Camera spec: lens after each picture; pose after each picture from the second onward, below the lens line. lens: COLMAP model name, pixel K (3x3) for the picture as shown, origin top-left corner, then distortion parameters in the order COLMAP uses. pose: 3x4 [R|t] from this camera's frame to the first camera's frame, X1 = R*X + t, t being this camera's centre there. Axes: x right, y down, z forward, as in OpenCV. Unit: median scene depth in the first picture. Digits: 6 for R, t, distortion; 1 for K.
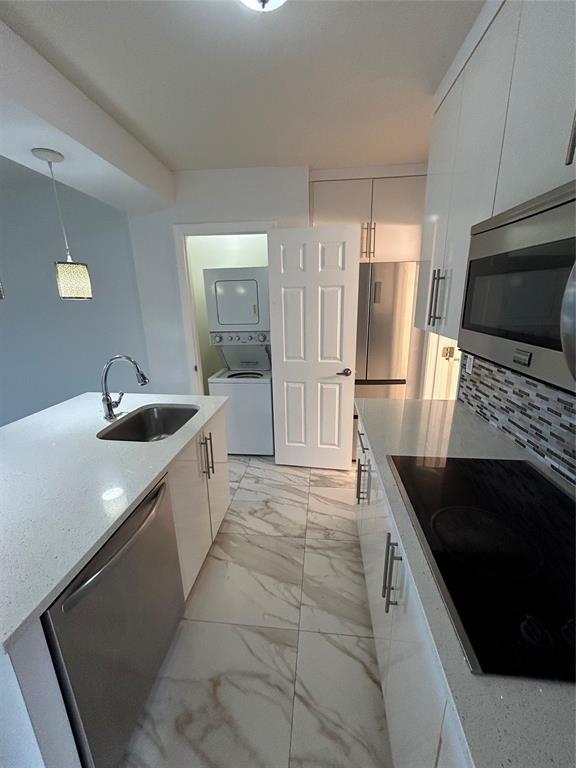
lens RADIAL K [[310.9, 0, 288.3], [0, 310.9, 385.8], [0, 0, 1]] dist [-0.000985, 0.000905]
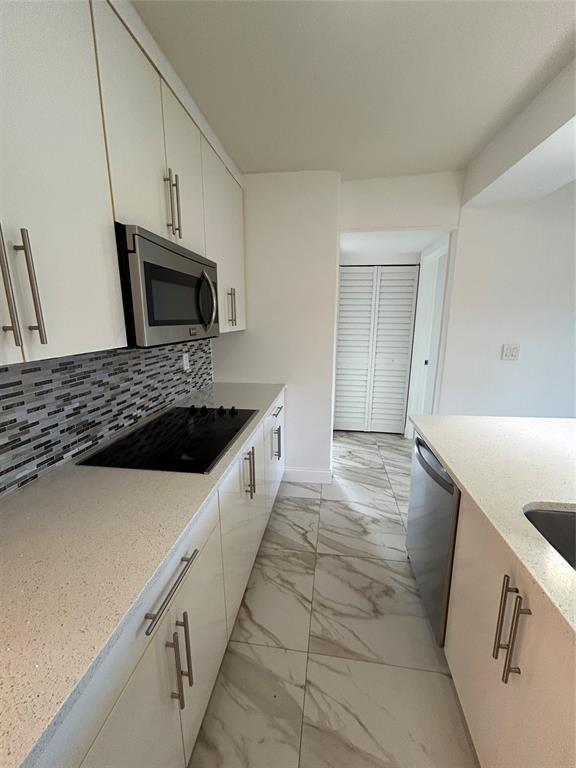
lens RADIAL K [[310.9, 0, 289.1], [0, 310.9, 386.1], [0, 0, 1]] dist [-0.000985, 0.000905]
pose [[-0.999145, 0.011003, 0.039856, 0.043297], [0.028704, 0.878388, 0.477085, -0.351635], [-0.029759, 0.477821, -0.877953, 1.425603]]
